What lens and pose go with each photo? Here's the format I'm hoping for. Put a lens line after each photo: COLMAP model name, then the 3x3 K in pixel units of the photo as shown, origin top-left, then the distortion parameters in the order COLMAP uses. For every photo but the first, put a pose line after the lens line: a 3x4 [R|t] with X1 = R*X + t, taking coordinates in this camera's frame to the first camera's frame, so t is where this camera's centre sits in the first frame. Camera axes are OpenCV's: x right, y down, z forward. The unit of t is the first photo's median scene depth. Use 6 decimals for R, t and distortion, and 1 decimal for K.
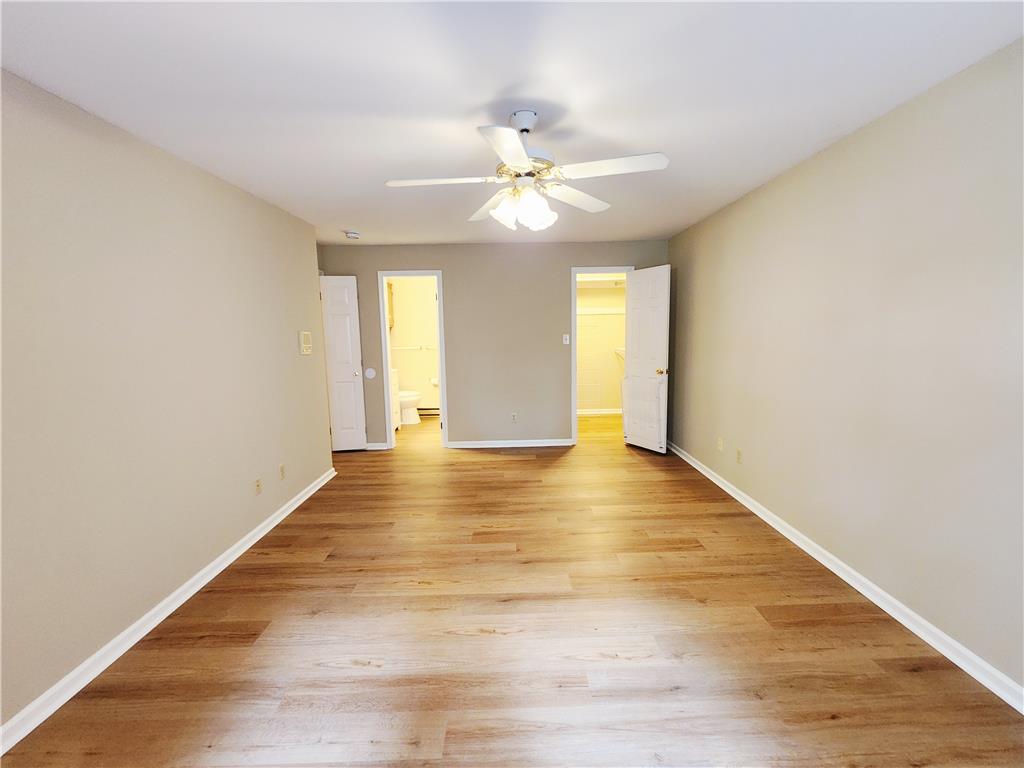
lens RADIAL K [[429.6, 0, 512.0], [0, 429.6, 384.0], [0, 0, 1]] dist [0.002448, 0.000277]
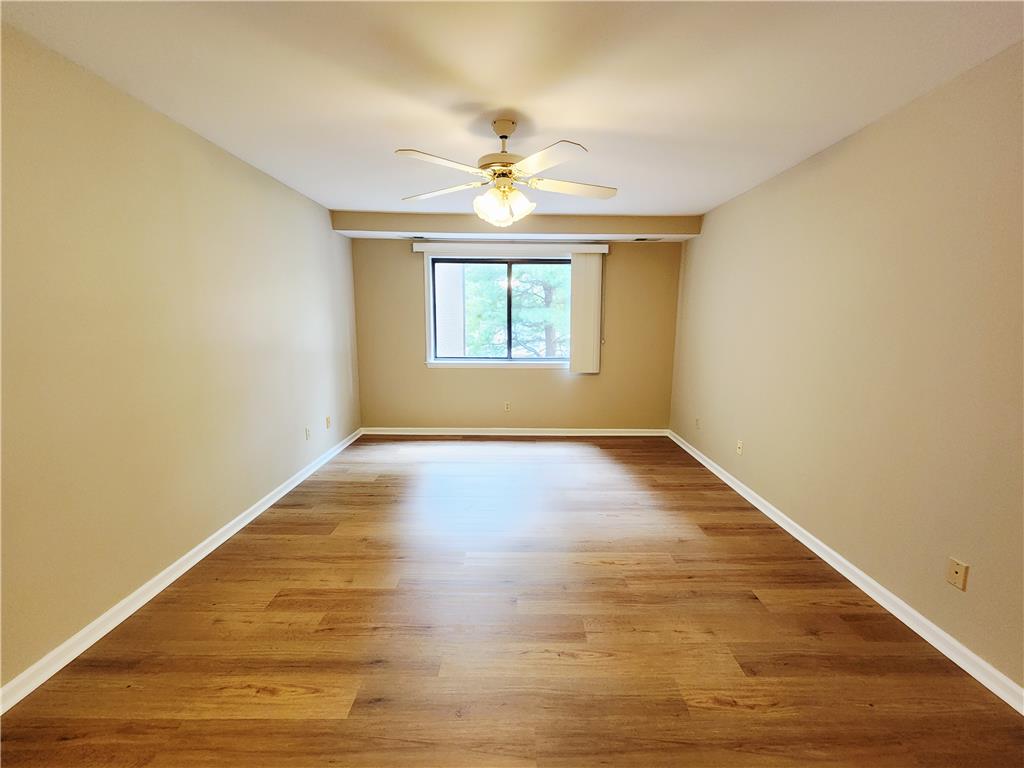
lens RADIAL K [[471.5, 0, 510.0], [0, 471.5, 401.9], [0, 0, 1]] dist [0.002645, 0.000379]
pose [[-0.999844, 0.010444, 0.014231, 0.008680], [0.014254, 0.953248, 0.301854, -0.230020], [-0.010413, 0.302010, -0.953248, 1.901020]]
